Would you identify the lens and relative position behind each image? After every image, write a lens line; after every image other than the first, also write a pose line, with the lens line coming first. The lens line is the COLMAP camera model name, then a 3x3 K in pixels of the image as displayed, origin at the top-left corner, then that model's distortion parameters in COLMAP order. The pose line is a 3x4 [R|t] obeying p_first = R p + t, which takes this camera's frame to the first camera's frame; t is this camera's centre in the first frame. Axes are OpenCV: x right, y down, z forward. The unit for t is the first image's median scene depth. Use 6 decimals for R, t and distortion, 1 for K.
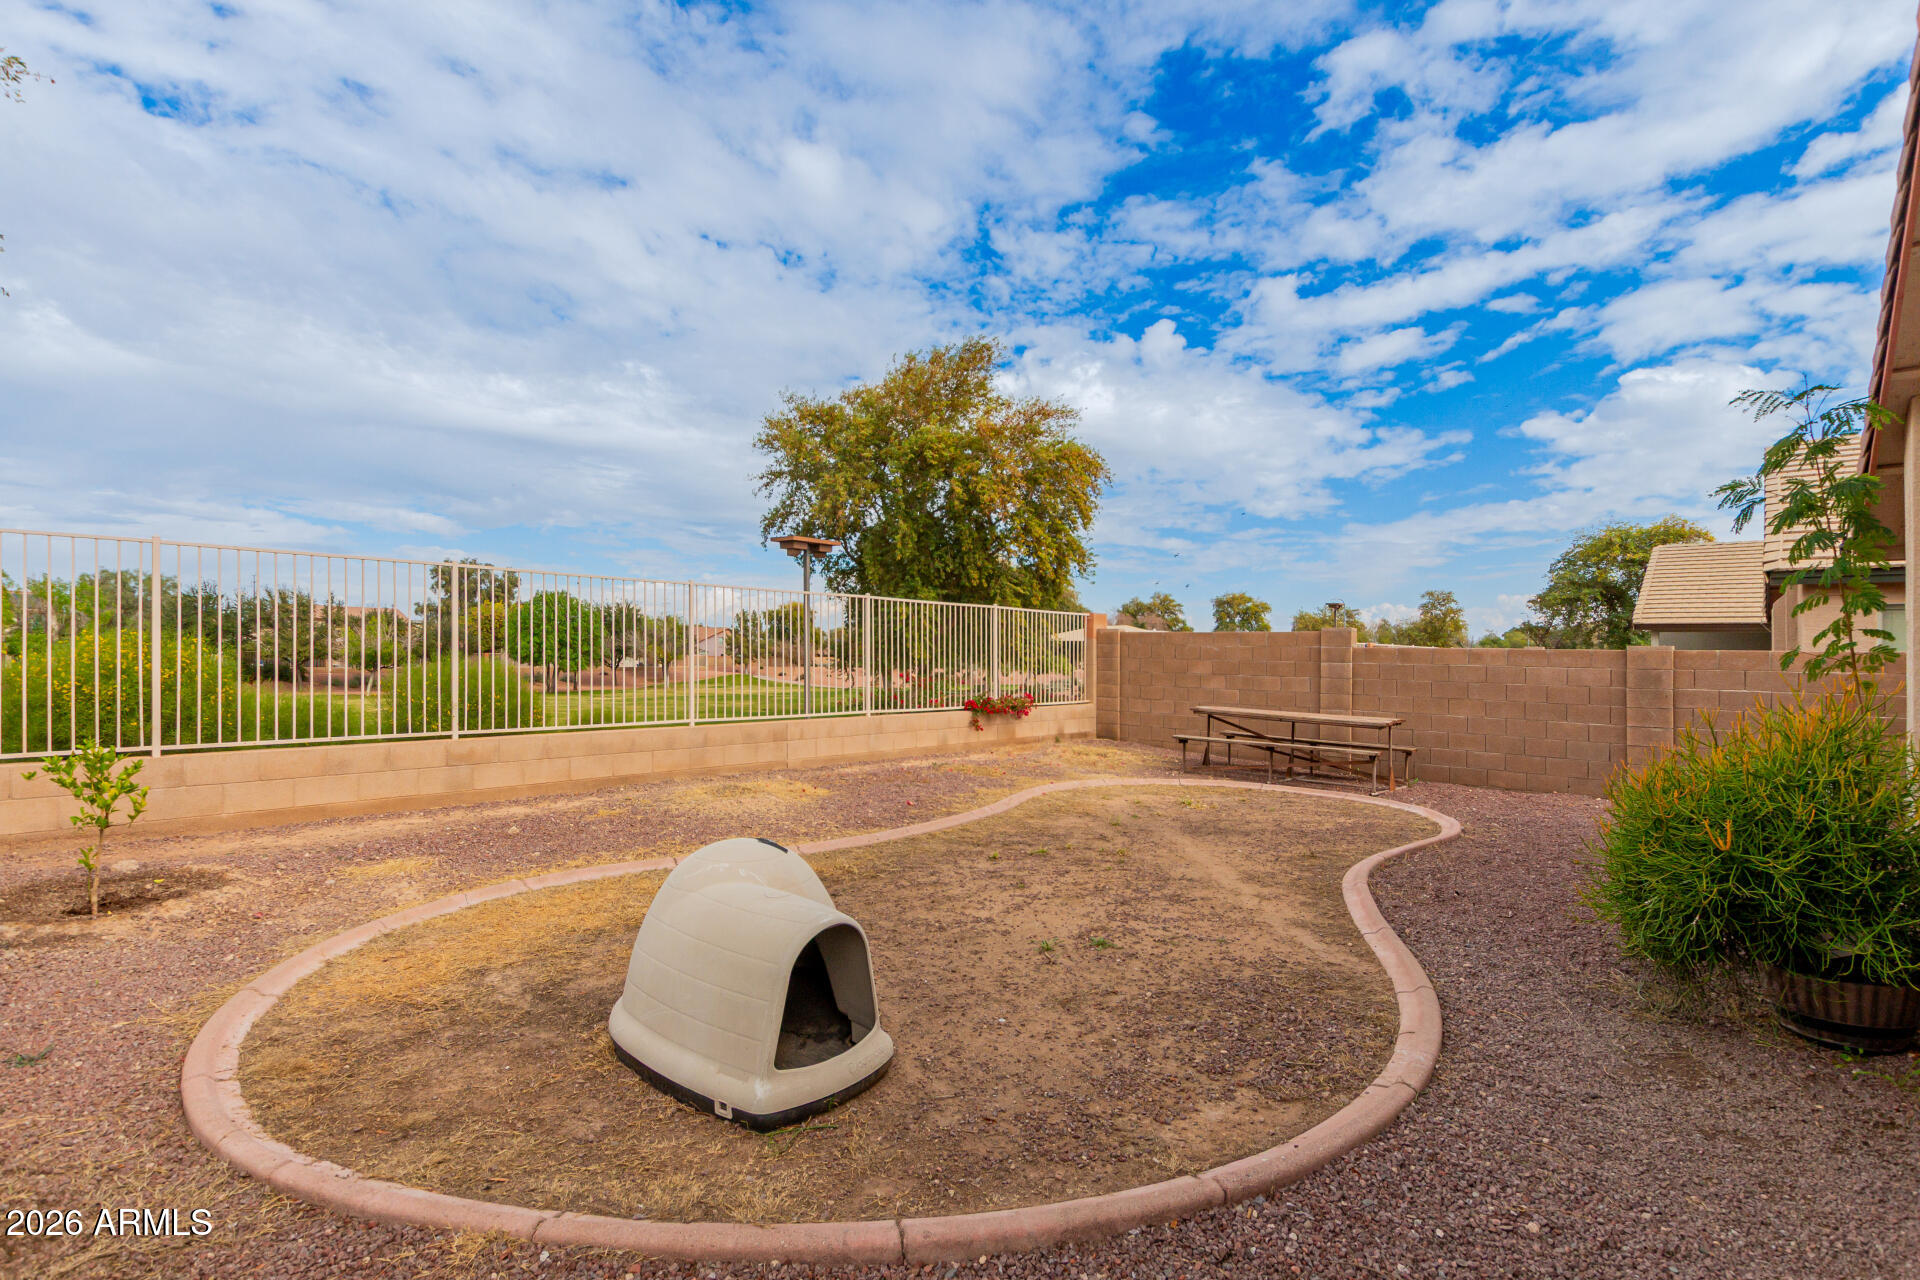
lens RADIAL K [[907.4, 0, 970.0], [0, 907.4, 647.6], [0, 0, 1]] dist [0.003632, 0.000043]
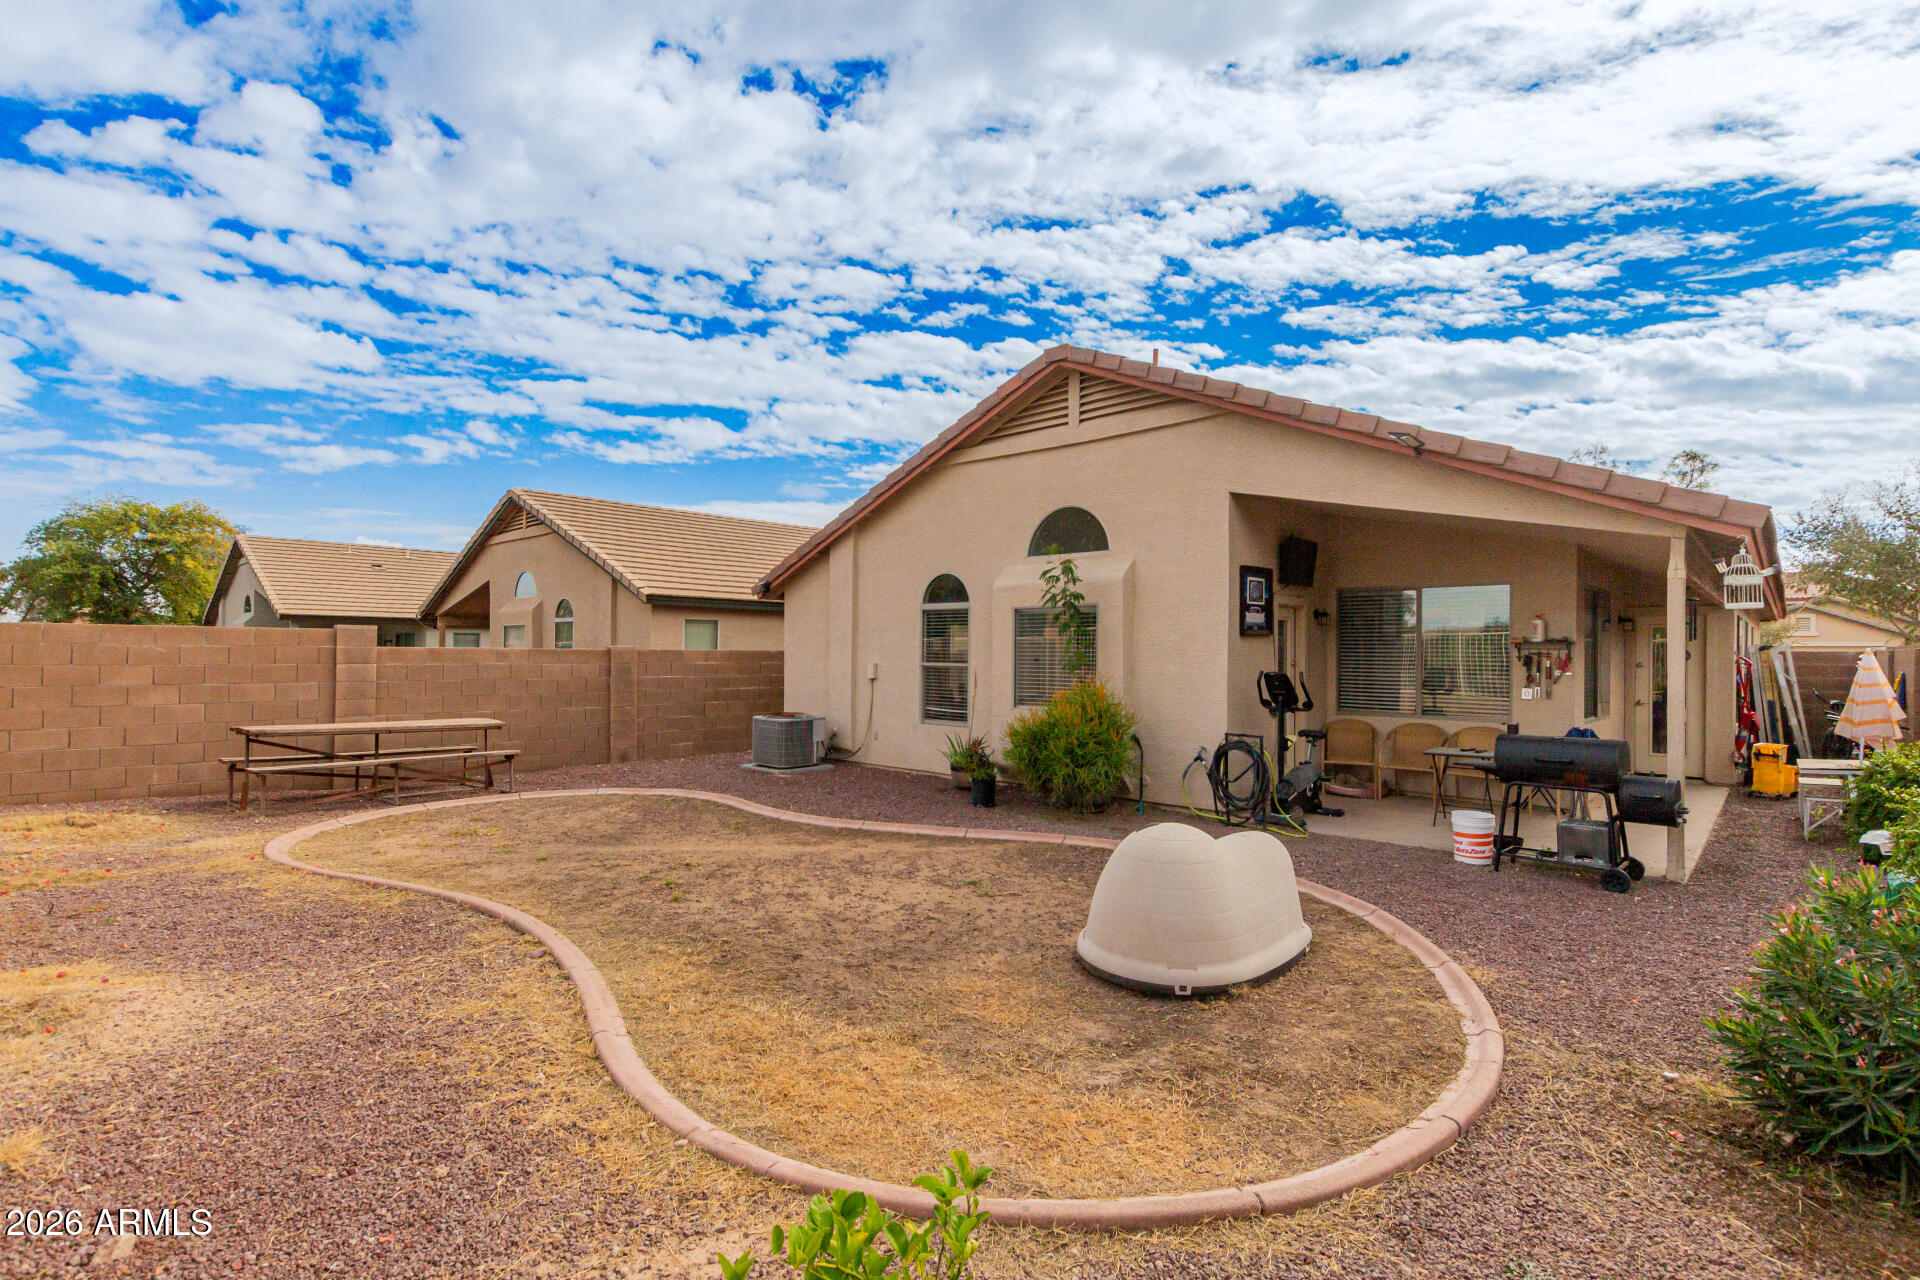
lens RADIAL K [[907.4, 0, 961.1], [0, 907.4, 639.6], [0, 0, 1]] dist [0.003632, 0.000043]
pose [[-0.013297, 0.006178, 0.999892, -1.033312], [-0.021786, 0.999742, -0.006467, -0.030280], [-0.999674, -0.021869, -0.013159, 0.864962]]
